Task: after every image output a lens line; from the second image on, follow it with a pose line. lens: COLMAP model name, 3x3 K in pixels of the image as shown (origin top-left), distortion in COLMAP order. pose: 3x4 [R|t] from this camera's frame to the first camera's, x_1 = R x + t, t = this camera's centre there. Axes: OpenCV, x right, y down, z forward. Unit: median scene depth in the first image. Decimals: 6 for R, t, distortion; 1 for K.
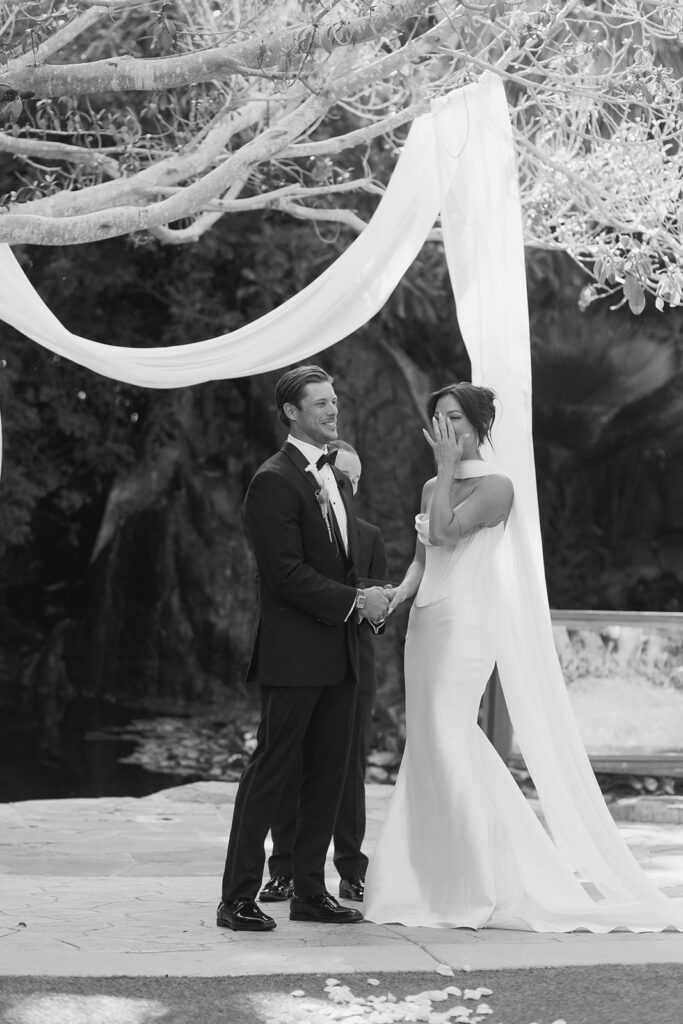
lens RADIAL K [[2302.7, 0, 341.5], [0, 2302.7, 512.0], [0, 0, 1]] dist [-0.007830, -0.571017]
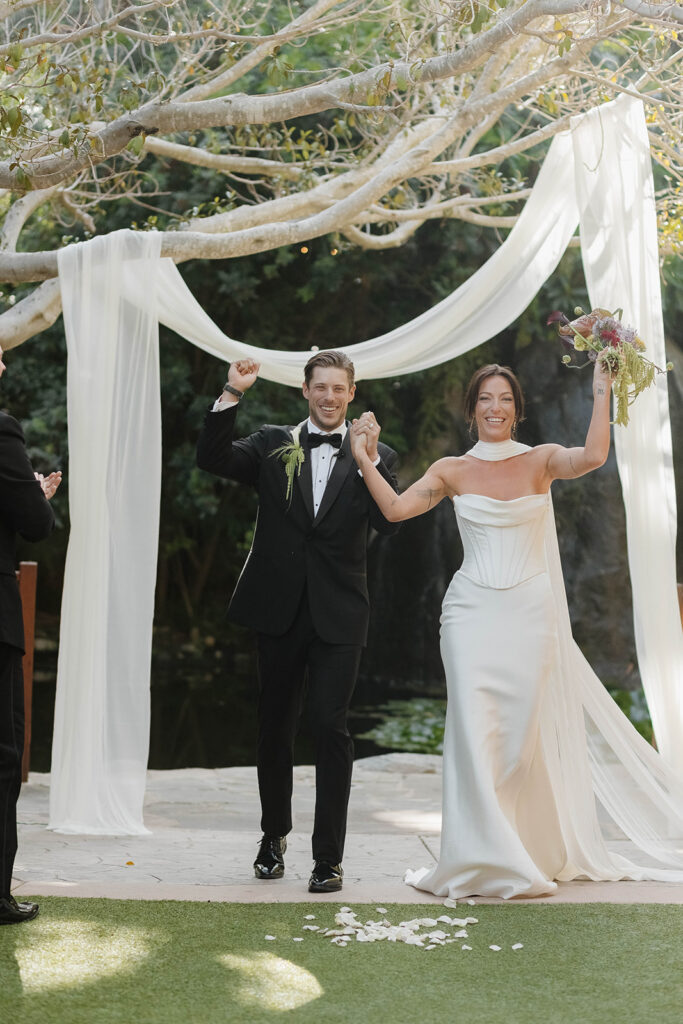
lens RADIAL K [[2302.7, 0, 341.5], [0, 2302.7, 512.0], [0, 0, 1]] dist [-0.007830, -0.571017]
pose [[0.989344, 0.003783, -0.145545, 0.084585], [-0.003040, 0.999981, 0.005324, -0.000403], [0.145563, -0.004825, 0.989337, -0.073048]]
